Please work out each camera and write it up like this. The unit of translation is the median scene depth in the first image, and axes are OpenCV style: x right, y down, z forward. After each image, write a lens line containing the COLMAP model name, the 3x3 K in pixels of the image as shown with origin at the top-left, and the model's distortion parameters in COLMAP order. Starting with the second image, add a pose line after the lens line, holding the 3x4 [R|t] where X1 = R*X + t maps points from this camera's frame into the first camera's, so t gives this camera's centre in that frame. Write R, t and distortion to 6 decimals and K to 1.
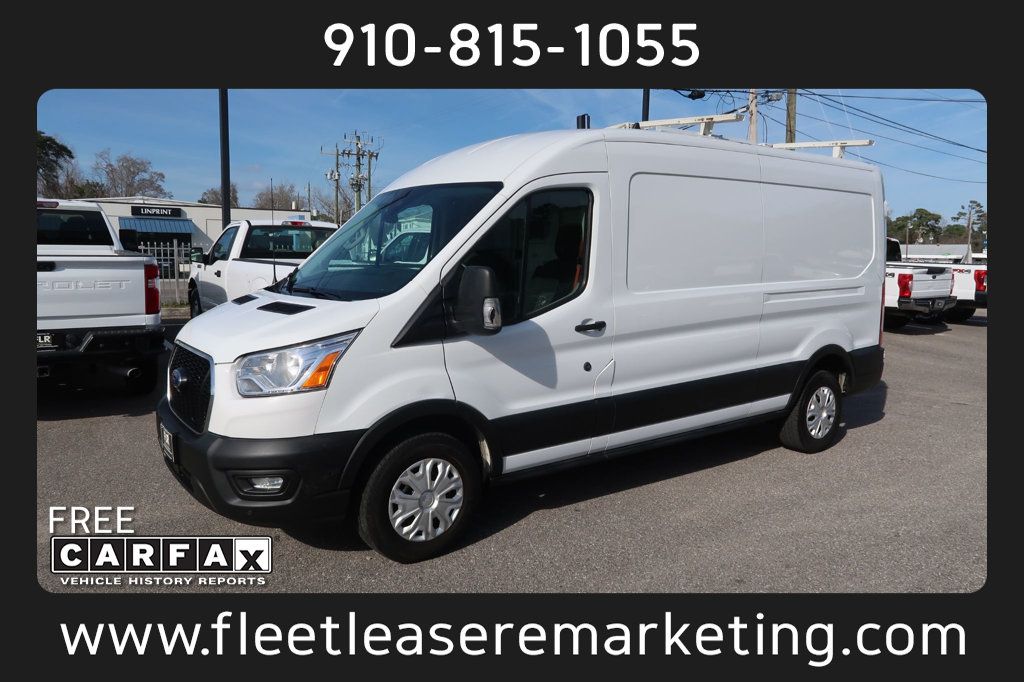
lens RADIAL K [[708.0, 0, 515.2], [0, 708.0, 350.2], [0, 0, 1]] dist [-0.036408, 0.012126]
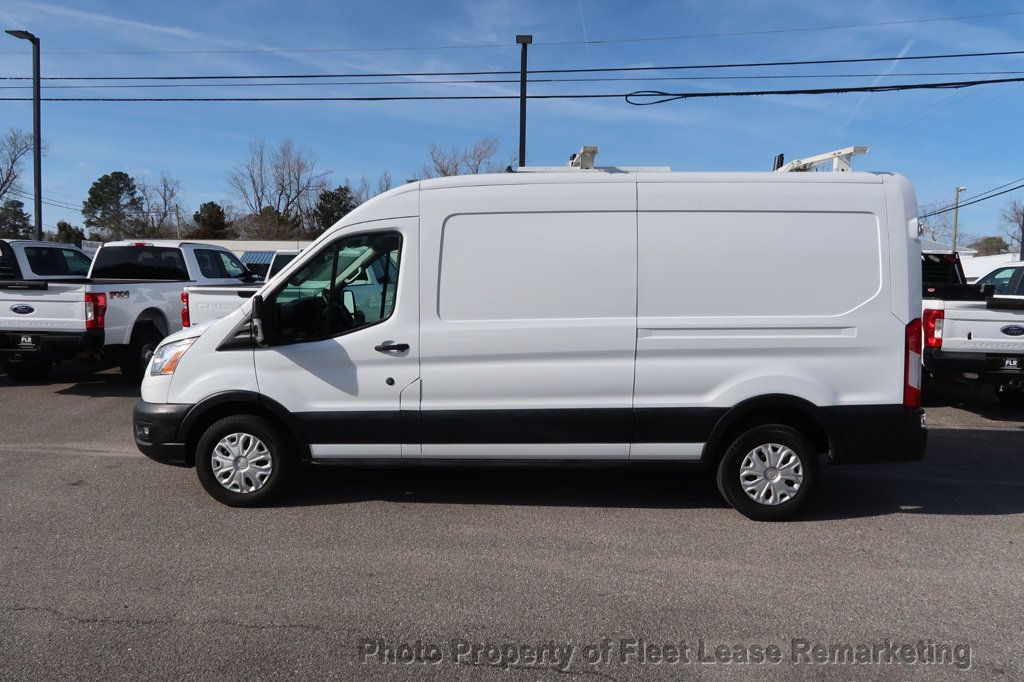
lens RADIAL K [[708.0, 0, 512.1], [0, 708.0, 342.6], [0, 0, 1]] dist [-0.036408, 0.012126]
pose [[0.789439, 0.047759, -0.611968, 1.036991], [-0.084319, 0.995955, -0.031045, -0.023272], [0.608010, 0.076109, 0.790273, 0.198250]]
